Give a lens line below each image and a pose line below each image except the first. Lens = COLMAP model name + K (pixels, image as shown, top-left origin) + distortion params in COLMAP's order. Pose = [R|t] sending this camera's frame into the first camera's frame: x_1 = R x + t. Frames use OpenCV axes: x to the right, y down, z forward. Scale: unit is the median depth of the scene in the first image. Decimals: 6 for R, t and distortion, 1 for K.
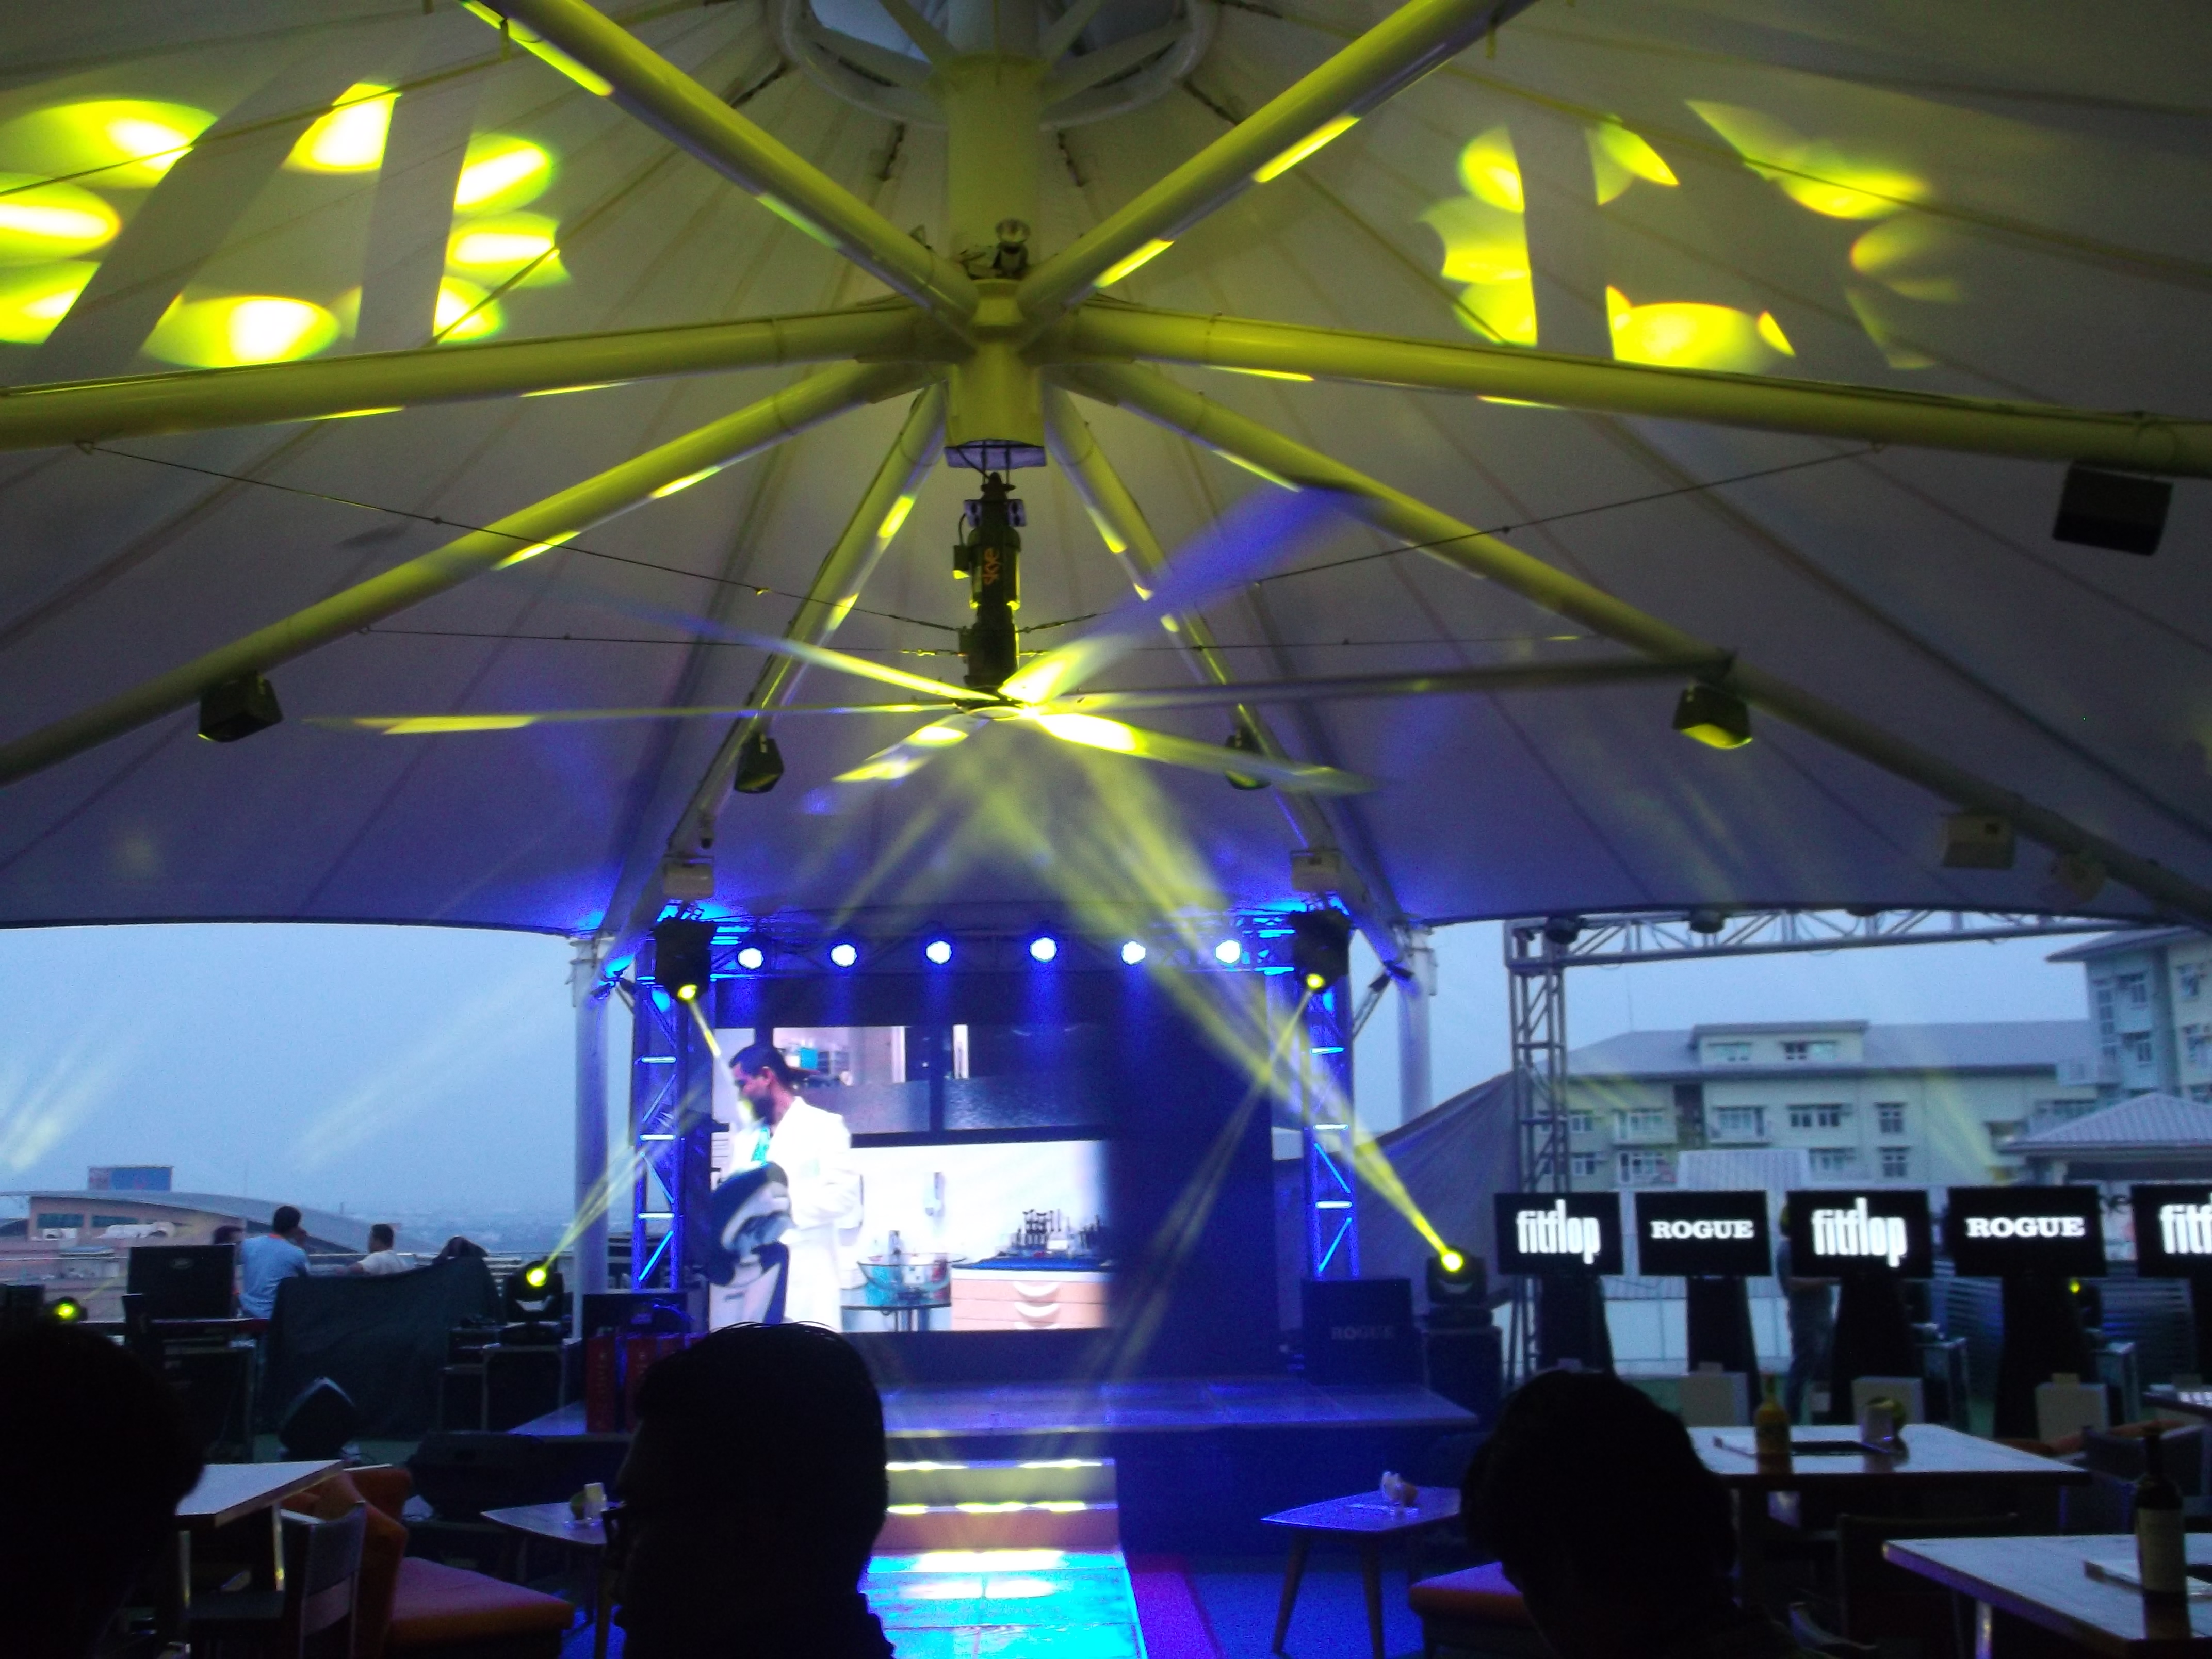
lens RADIAL K [[2185.5, 0, 1106.0], [0, 2185.5, 829.5], [0, 0, 1]] dist [0.010863, 0.001375]
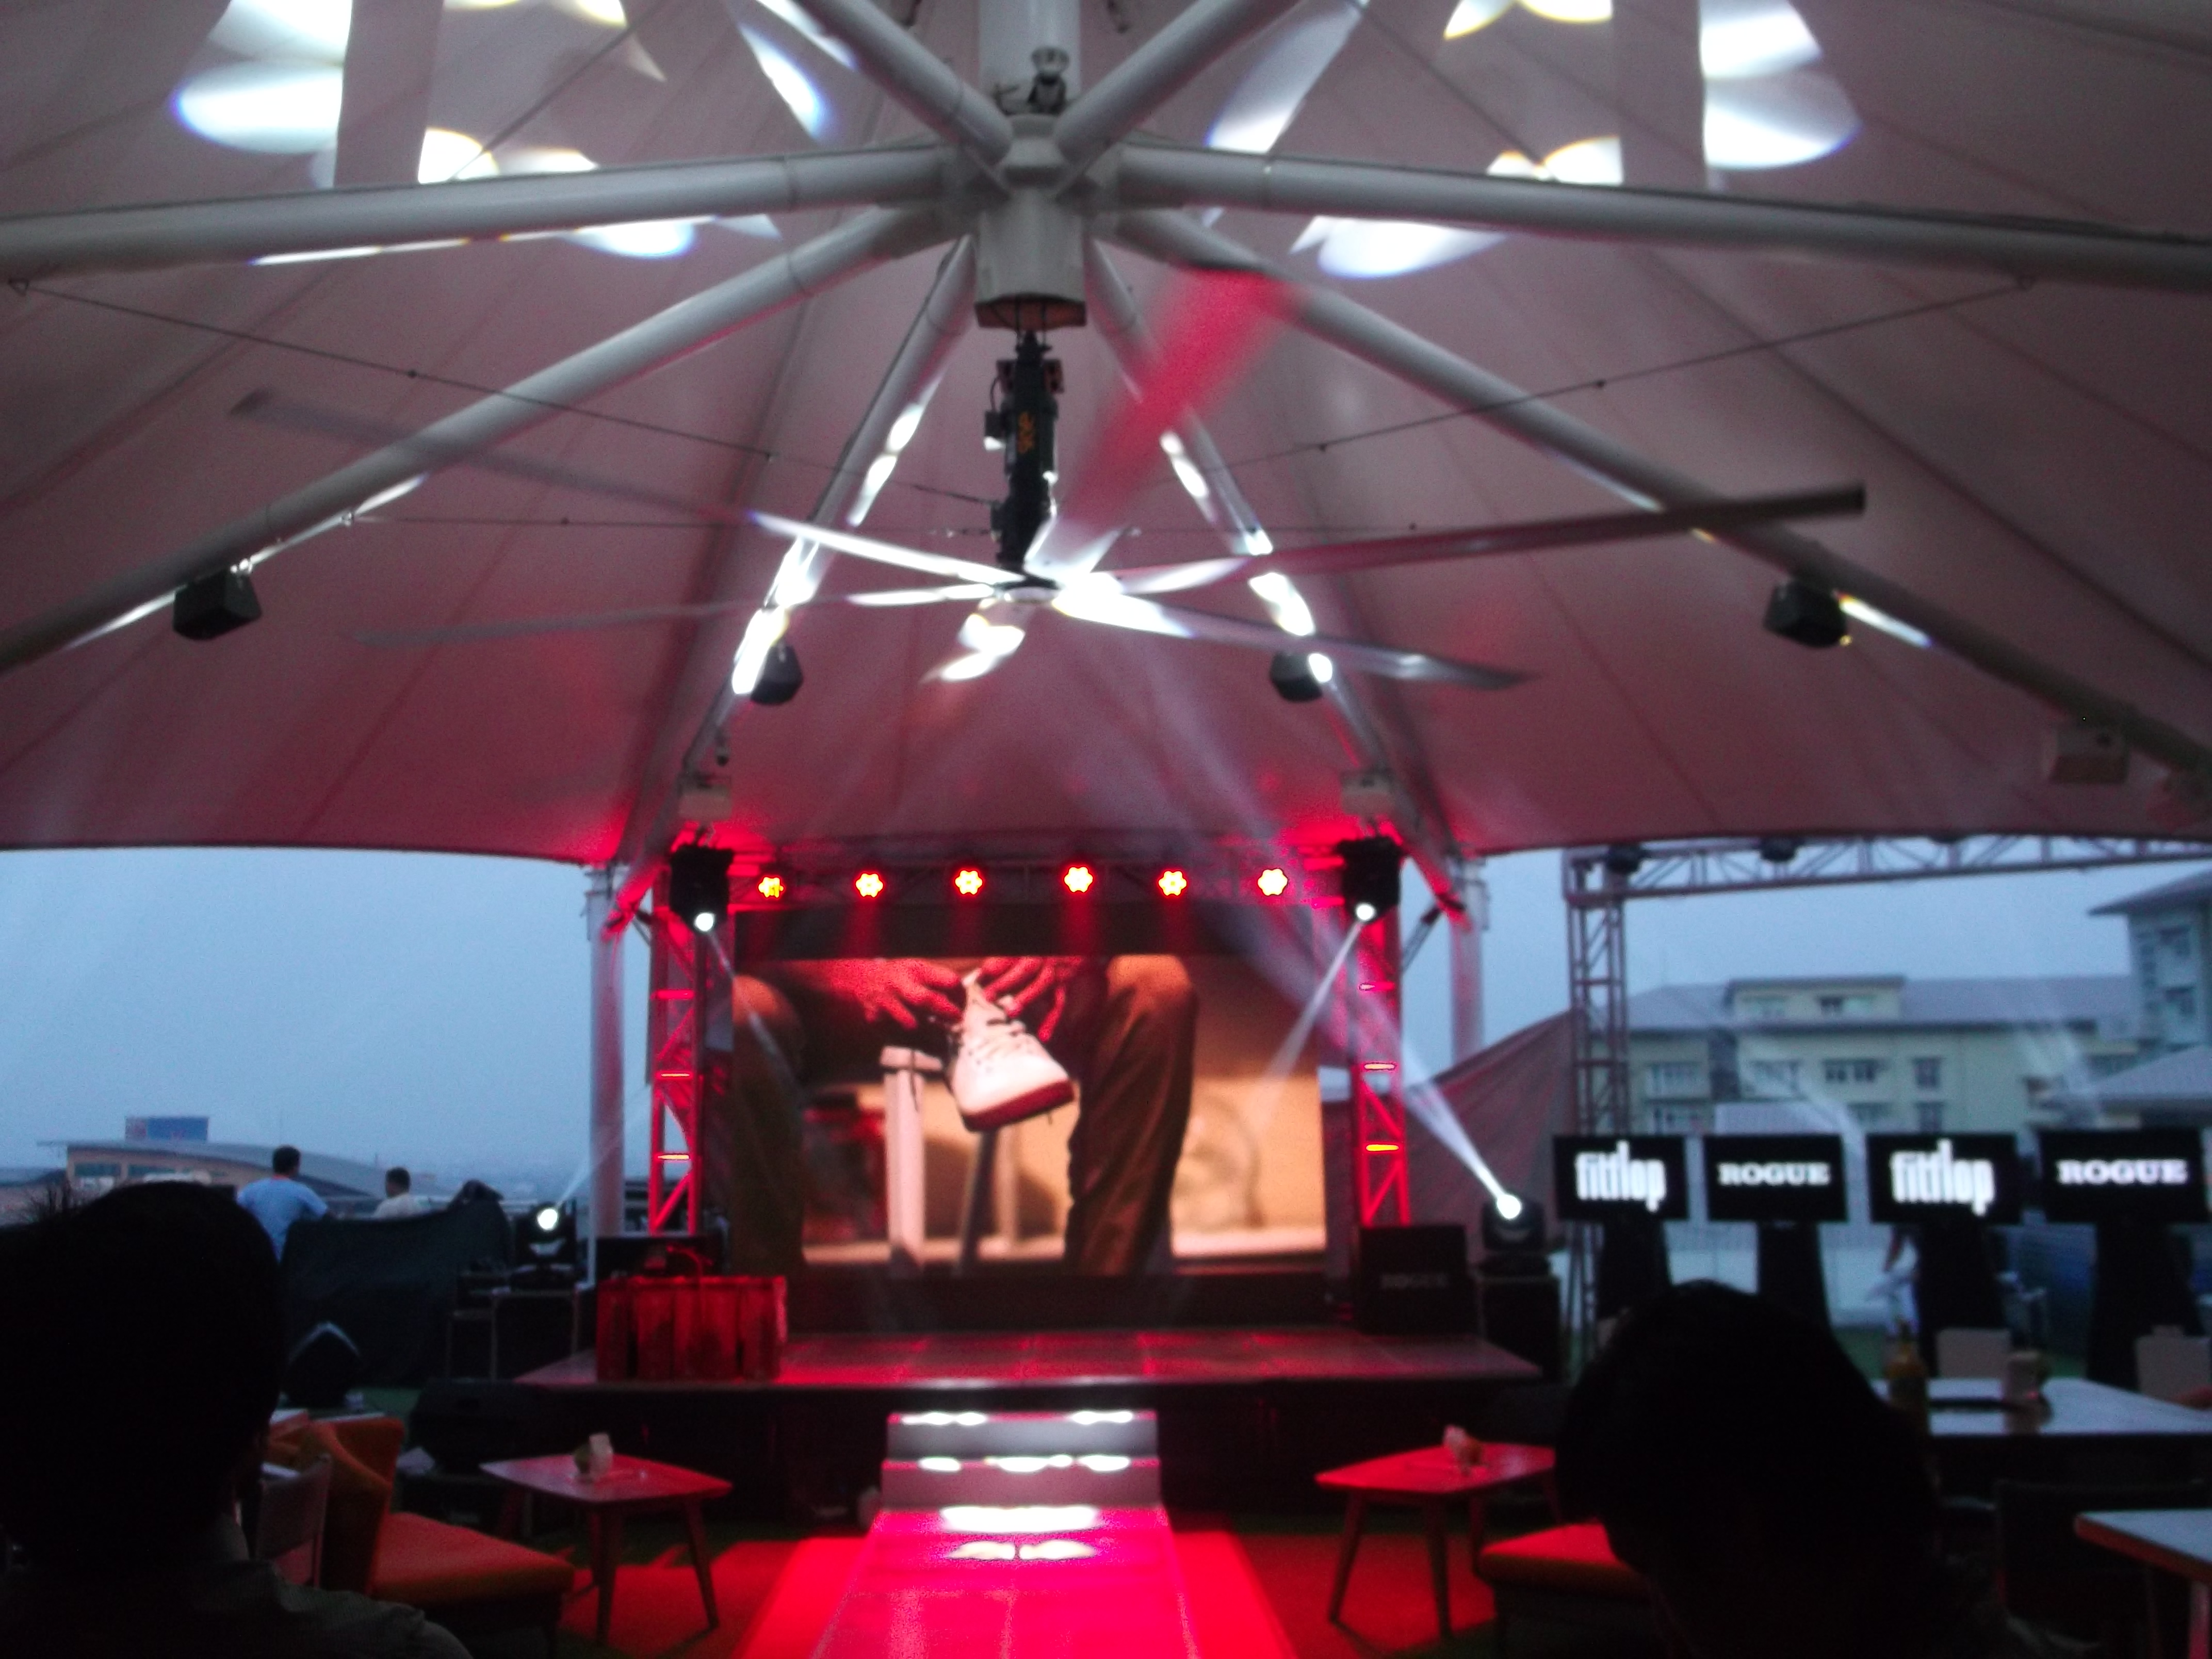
lens RADIAL K [[2185.5, 0, 1106.0], [0, 2185.5, 829.5], [0, 0, 1]] dist [0.010863, 0.001375]
pose [[0.999907, 0.001268, -0.013552, -0.003921], [-0.000989, 0.999788, 0.020551, 0.014356], [0.013575, -0.020535, 0.999697, 0.051314]]
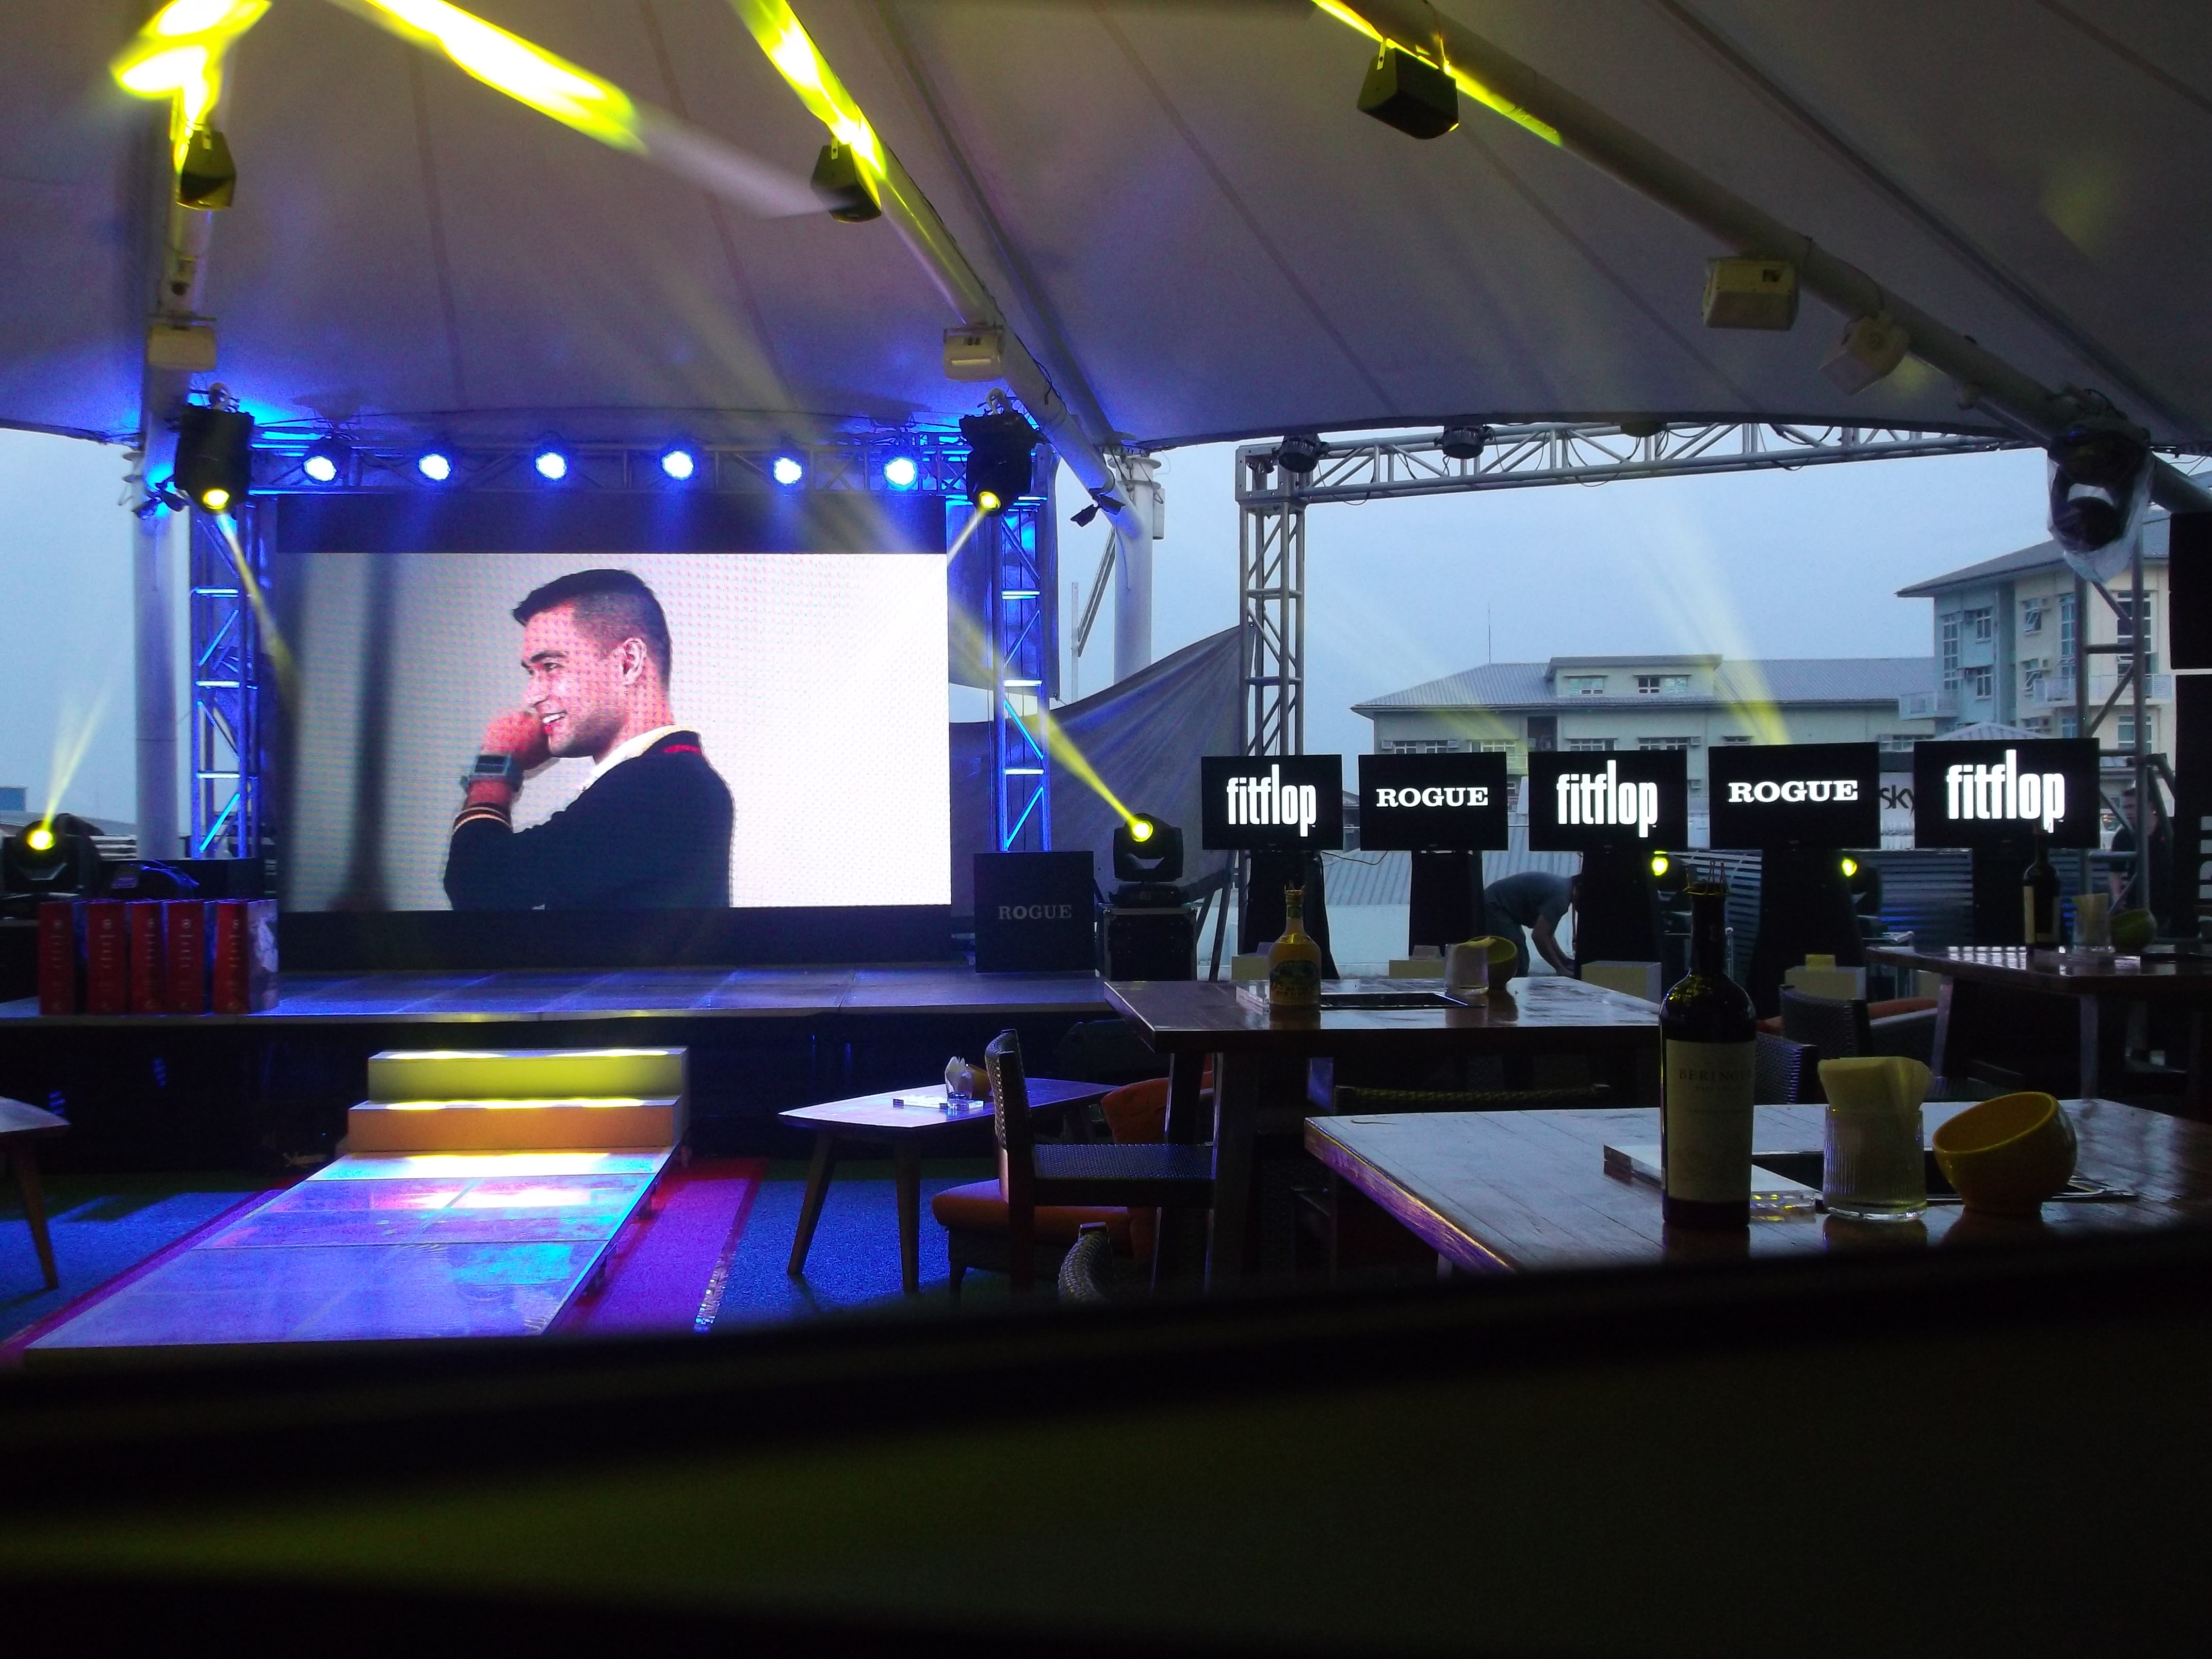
lens RADIAL K [[2179.1, 0, 1106.0], [0, 2179.1, 829.5], [0, 0, 1]] dist [-0.002259, 0.012425]
pose [[0.998328, 0.008232, 0.057209, 0.093941], [-0.017635, 0.985993, 0.165853, 0.054630], [-0.055042, -0.166585, 0.984490, 0.158288]]
